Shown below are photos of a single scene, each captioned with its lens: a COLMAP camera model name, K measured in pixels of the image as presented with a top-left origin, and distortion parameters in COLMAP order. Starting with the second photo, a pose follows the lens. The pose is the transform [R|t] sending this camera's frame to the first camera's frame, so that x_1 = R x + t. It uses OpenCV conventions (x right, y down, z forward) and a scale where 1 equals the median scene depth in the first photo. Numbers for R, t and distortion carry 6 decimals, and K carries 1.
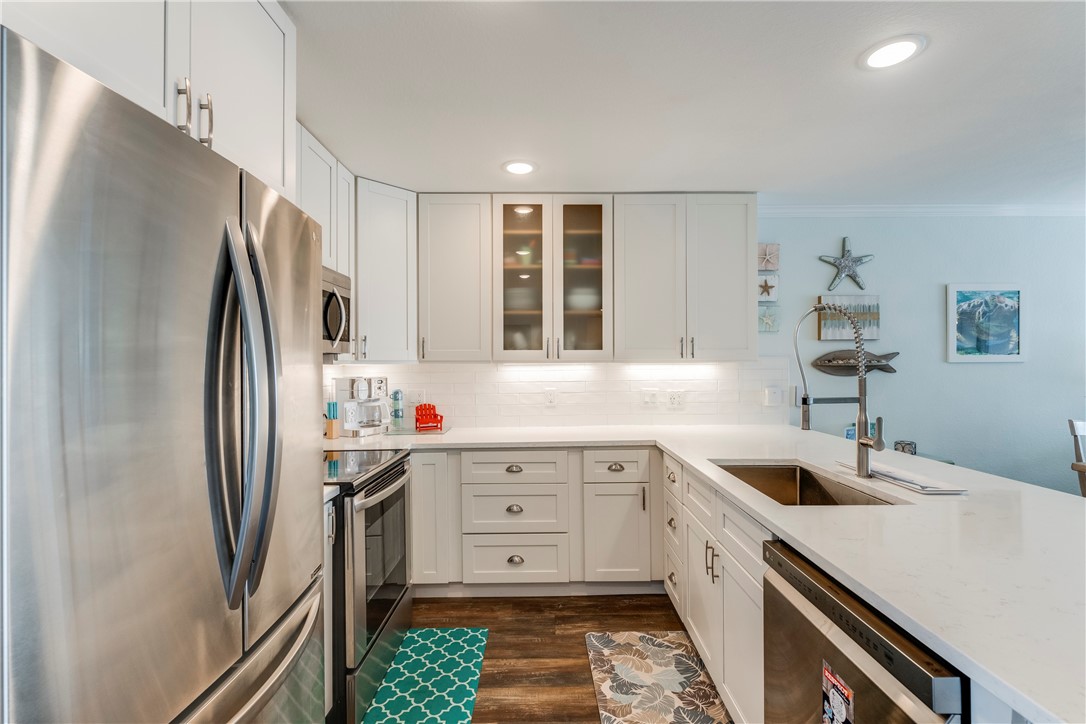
lens RADIAL K [[486.3, 0, 543.0], [0, 486.3, 362.0], [0, 0, 1]] dist [0.000226, 0.000078]
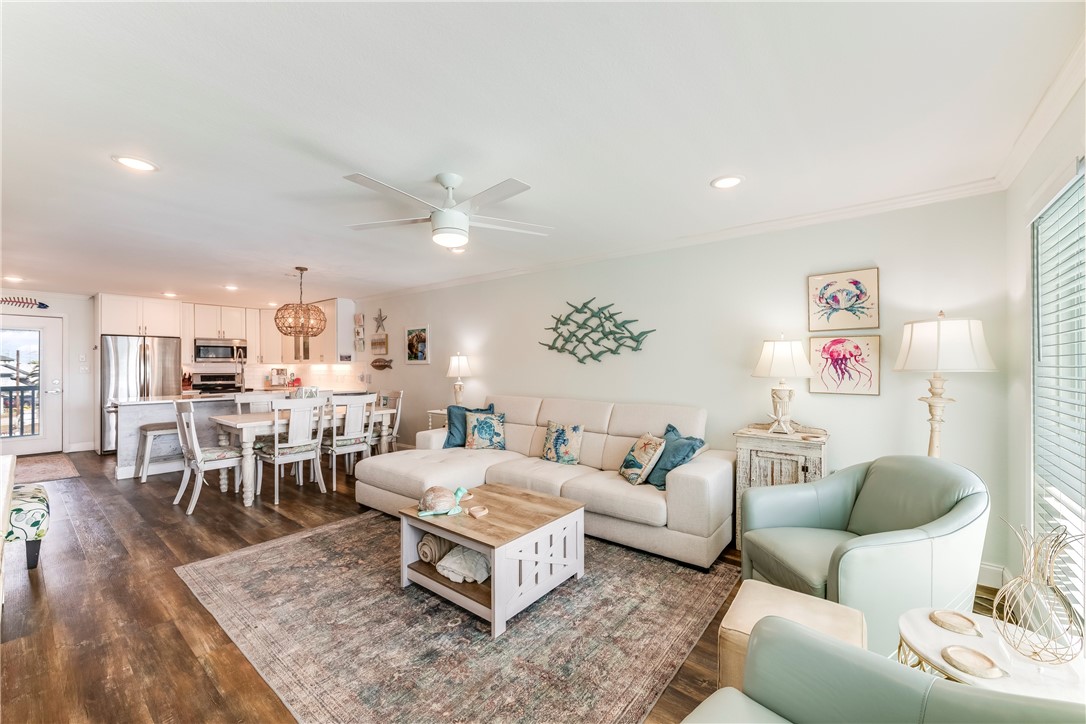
lens RADIAL K [[426.2, 0, 546.5], [0, 426.2, 366.8], [0, 0, 1]] dist [-0.000734, -0.000417]
pose [[0.782473, 0.005553, -0.622660, 2.724566], [0.000950, 0.999948, 0.010112, -0.006562], [0.622684, -0.008504, 0.782428, -0.075529]]
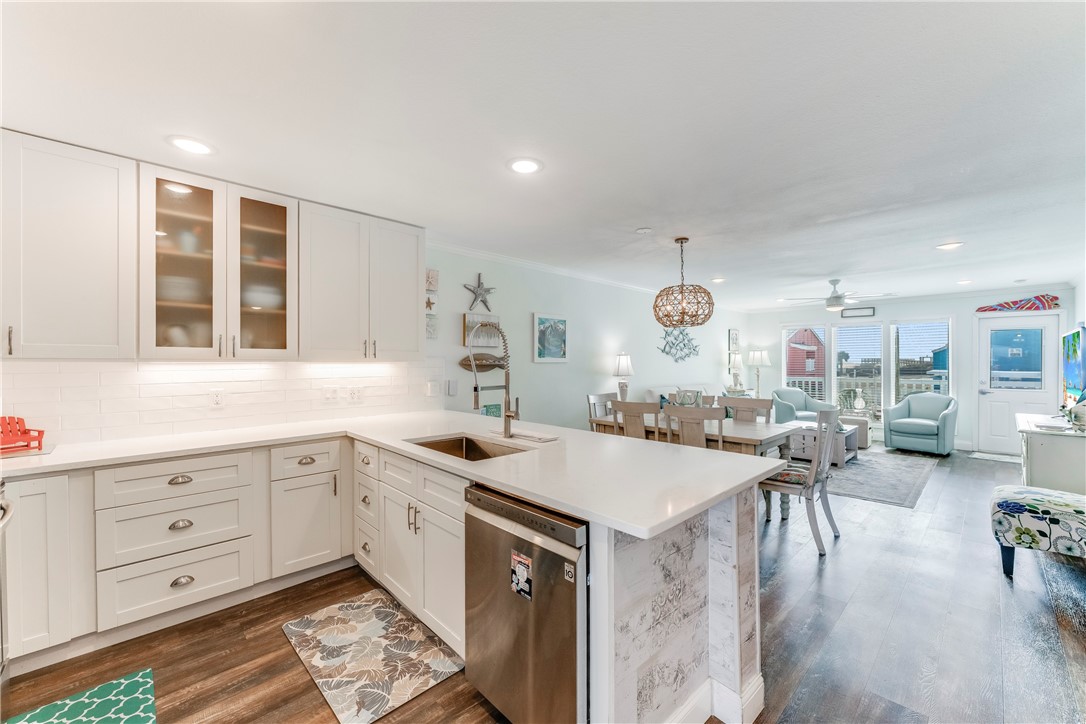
lens RADIAL K [[428.7, 0, 545.4], [0, 428.7, 363.4], [0, 0, 1]] dist [-0.000309, -0.000166]
pose [[0.722957, 0.002267, 0.690889, -0.106399], [-0.004098, 0.999991, 0.001006, 0.001783], [-0.690881, -0.003559, 0.722960, -0.028143]]
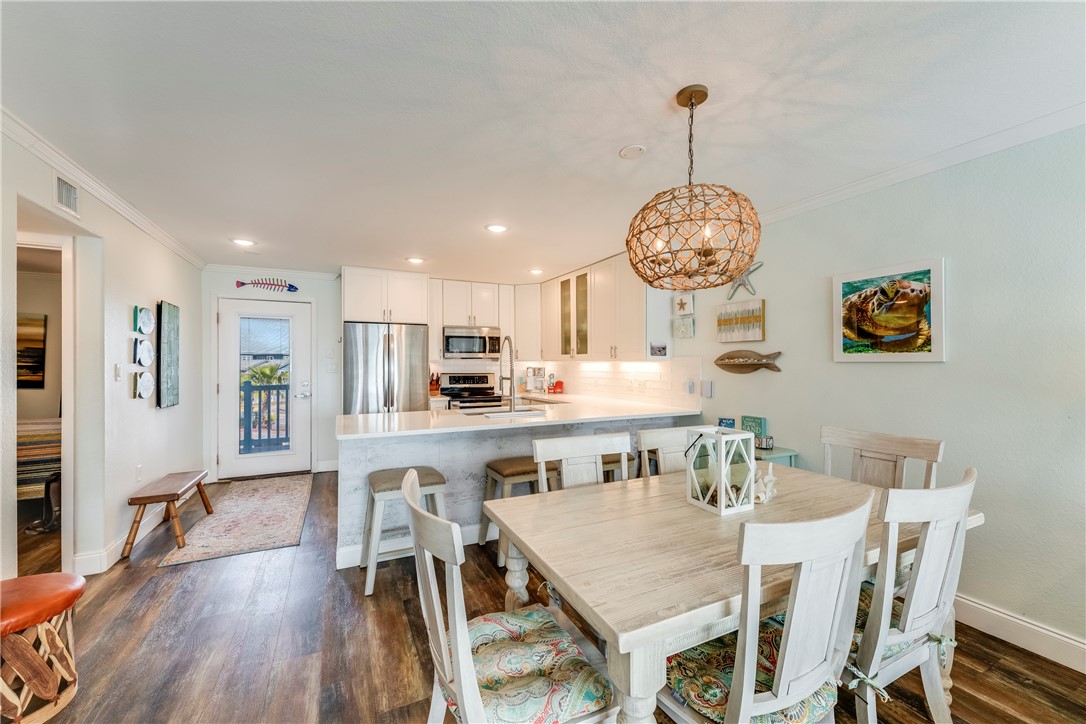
lens RADIAL K [[425.1, 0, 546.2], [0, 425.1, 361.0], [0, 0, 1]] dist [0.000259, -0.000119]
pose [[0.440865, 0.003040, -0.897569, 1.453185], [0.003141, 0.999983, 0.004930, -0.007029], [0.897568, -0.004993, 0.440847, 0.173534]]
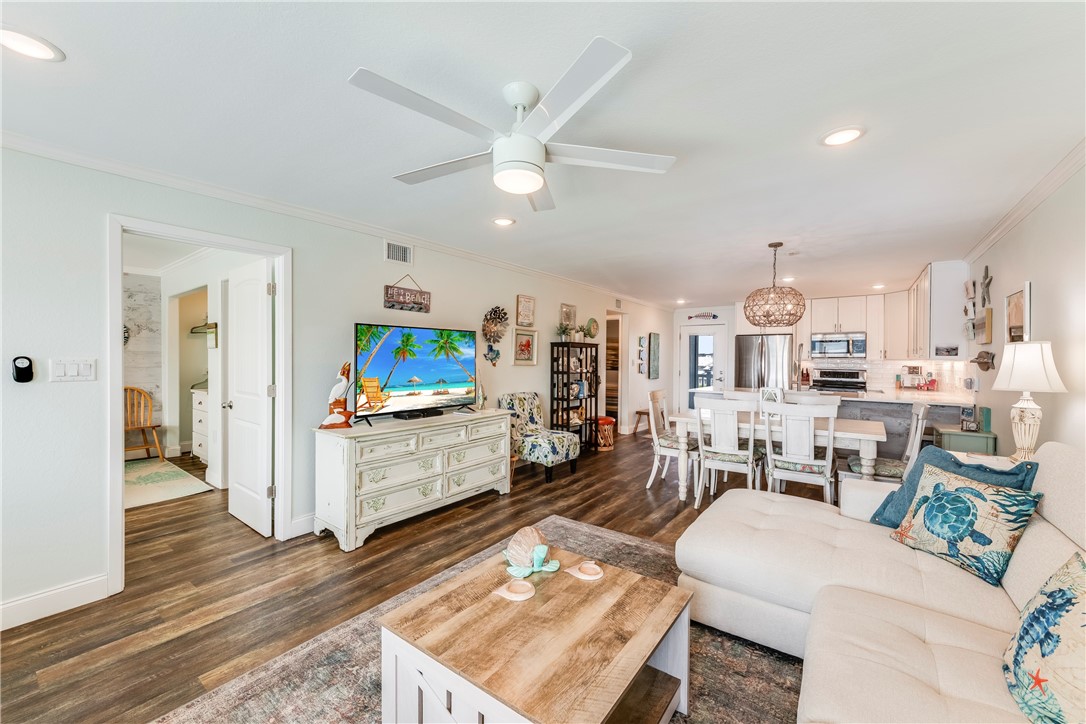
lens RADIAL K [[428.0, 0, 543.0], [0, 428.0, 362.0], [0, 0, 1]] dist [0.000444, -0.000077]
pose [[-0.600381, 0.005886, -0.799693, 2.512927], [-0.001119, 0.999966, 0.008200, -0.004211], [0.799714, 0.005818, -0.600354, 0.815978]]
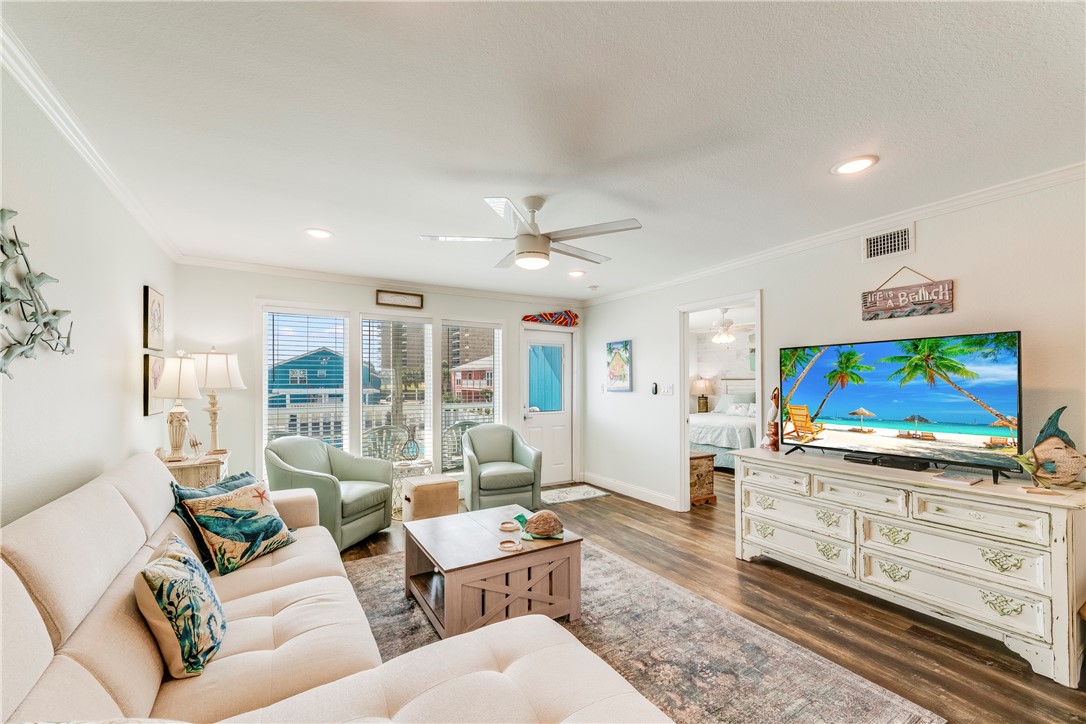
lens RADIAL K [[435.1, 0, 545.0], [0, 435.1, 379.9], [0, 0, 1]] dist [0.000384, 0.000062]
pose [[-0.514641, 0.006242, 0.857383, 1.336786], [-0.000826, 0.999969, -0.007776, -0.004514], [-0.857405, -0.004710, -0.514620, 0.862543]]
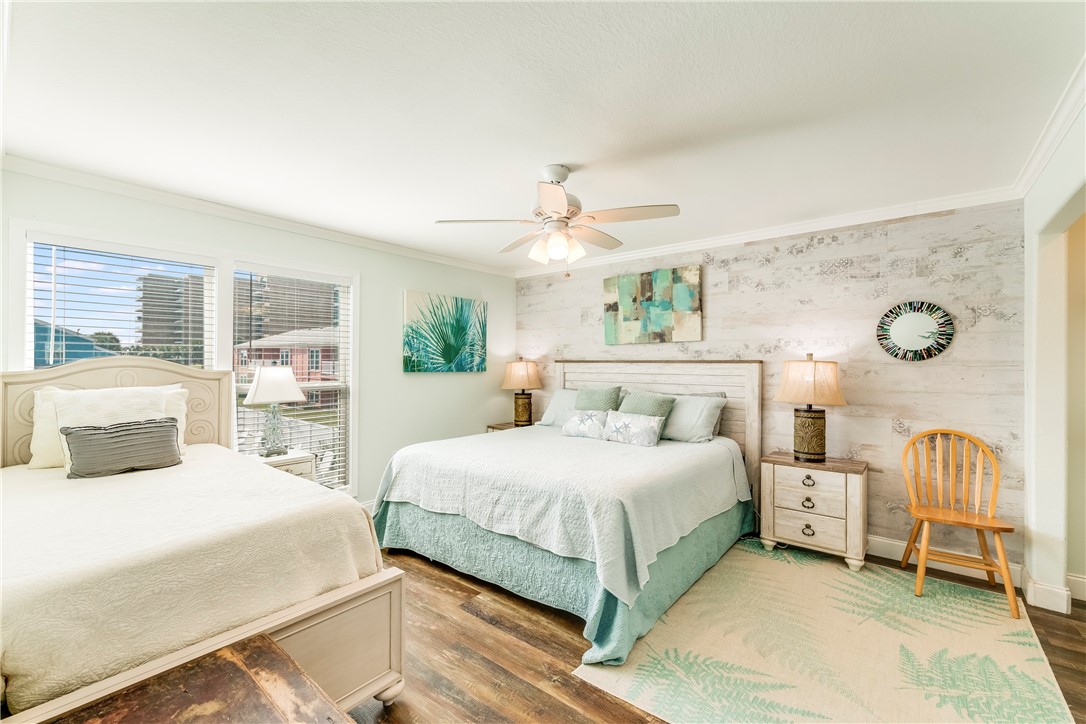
lens RADIAL K [[451.2, 0, 546.2], [0, 451.2, 363.7], [0, 0, 1]] dist [-0.000148, 0.000005]
pose [[-0.778571, -0.003431, 0.627547, 2.200127], [-0.009428, 0.999936, -0.006231, -0.011502], [-0.627485, -0.010768, -0.778554, -0.318988]]
